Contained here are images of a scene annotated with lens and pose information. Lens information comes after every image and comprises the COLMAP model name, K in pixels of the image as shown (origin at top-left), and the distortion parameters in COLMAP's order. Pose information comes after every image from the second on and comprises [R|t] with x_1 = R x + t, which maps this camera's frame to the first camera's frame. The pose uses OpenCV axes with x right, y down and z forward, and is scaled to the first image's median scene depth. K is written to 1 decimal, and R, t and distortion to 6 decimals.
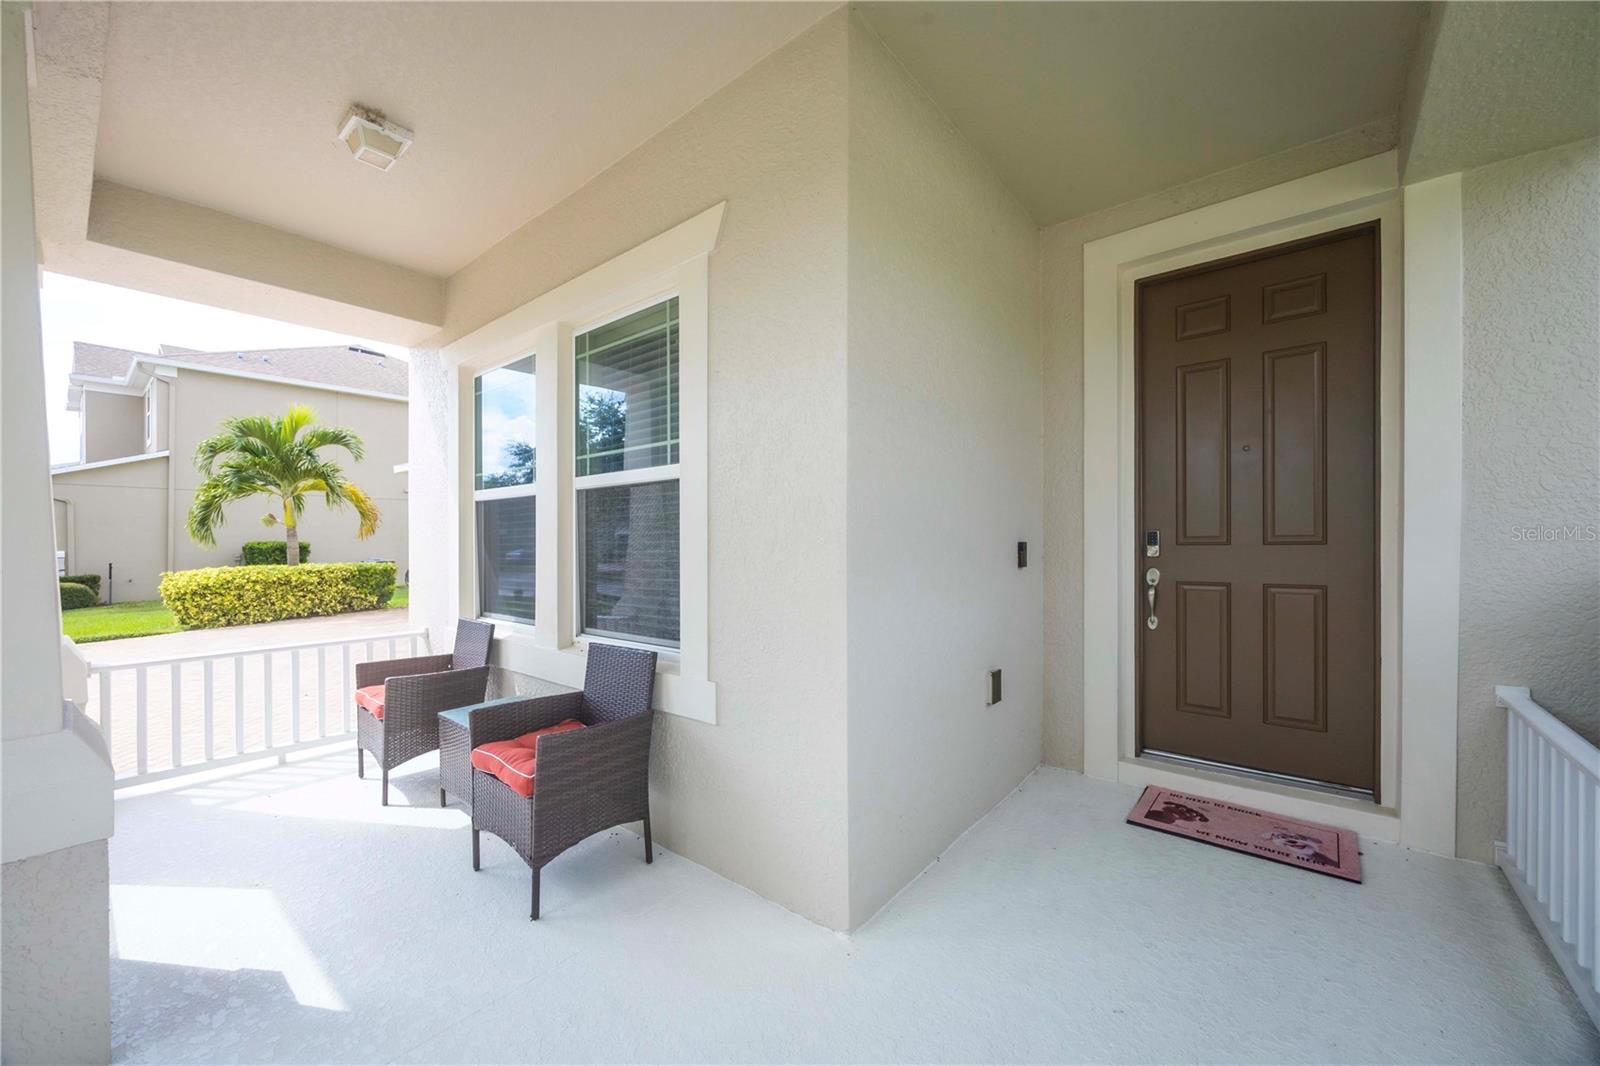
lens RADIAL K [[616.7, 0, 790.7], [0, 616.7, 540.9], [0, 0, 1]] dist [-0.003405, -0.000488]
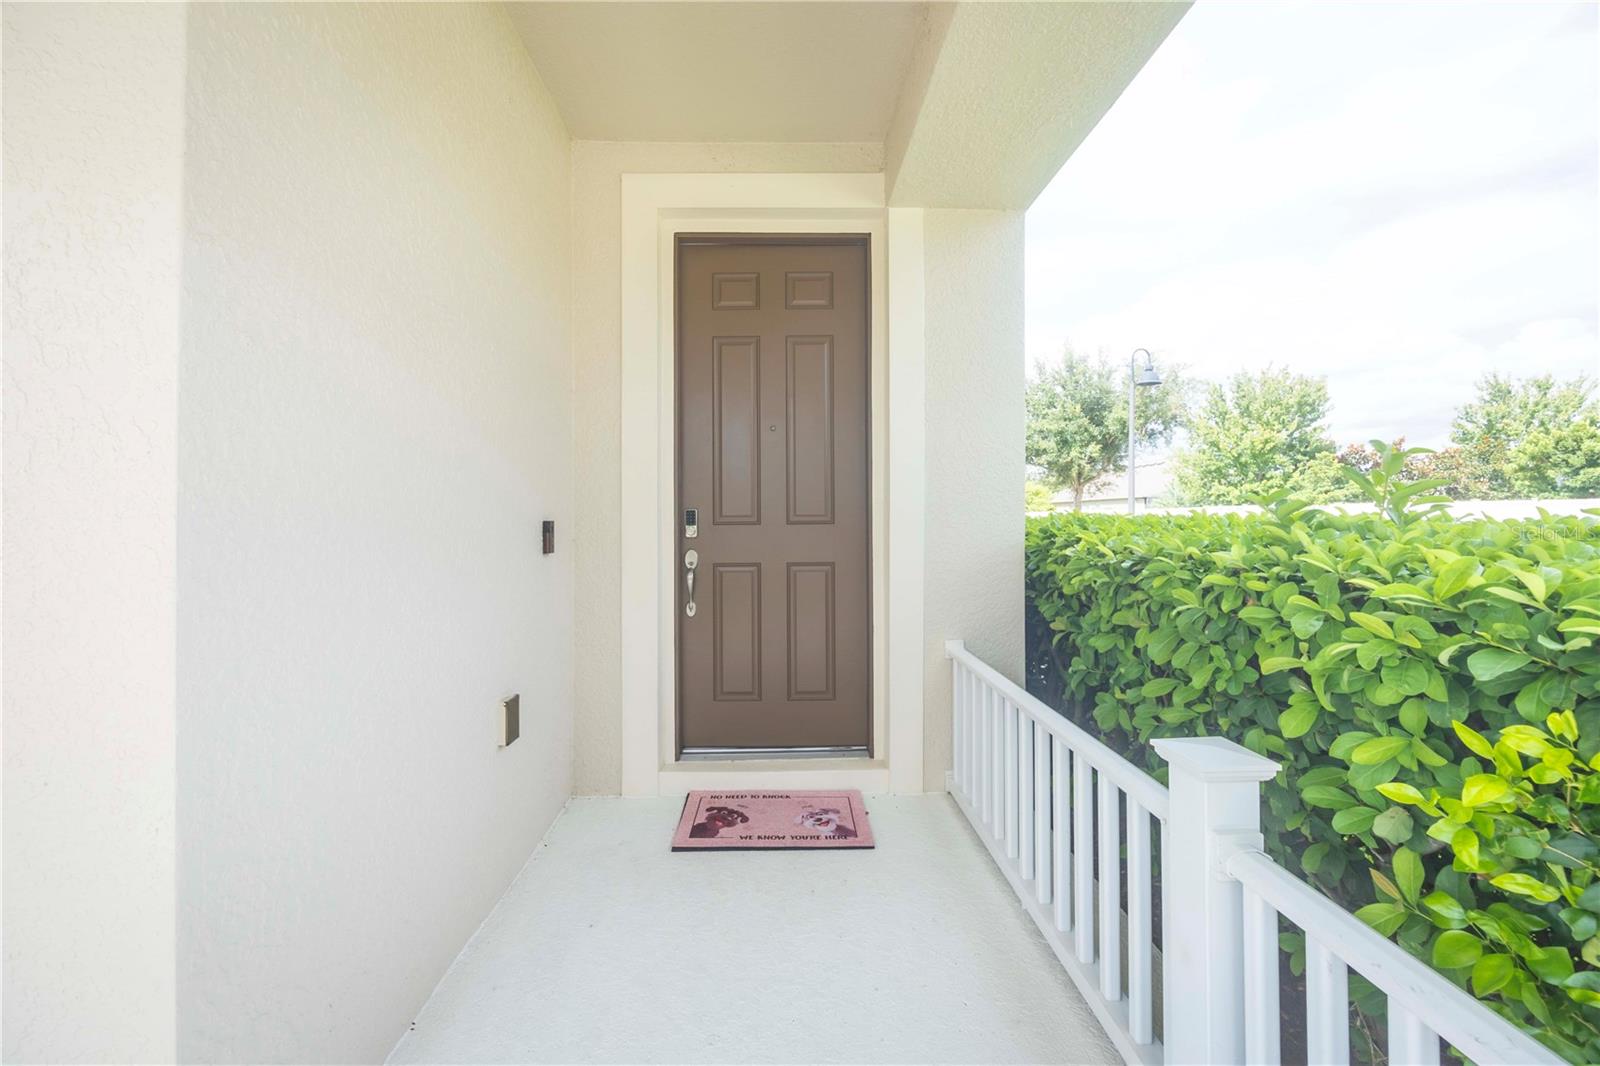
lens RADIAL K [[616.7, 0, 788.5], [0, 616.7, 522.5], [0, 0, 1]] dist [-0.003405, -0.000488]
pose [[0.747129, 0.002631, 0.664674, 0.095584], [-0.000730, 0.999995, -0.003139, 0.006750], [-0.664678, 0.001860, 0.747127, 0.244963]]
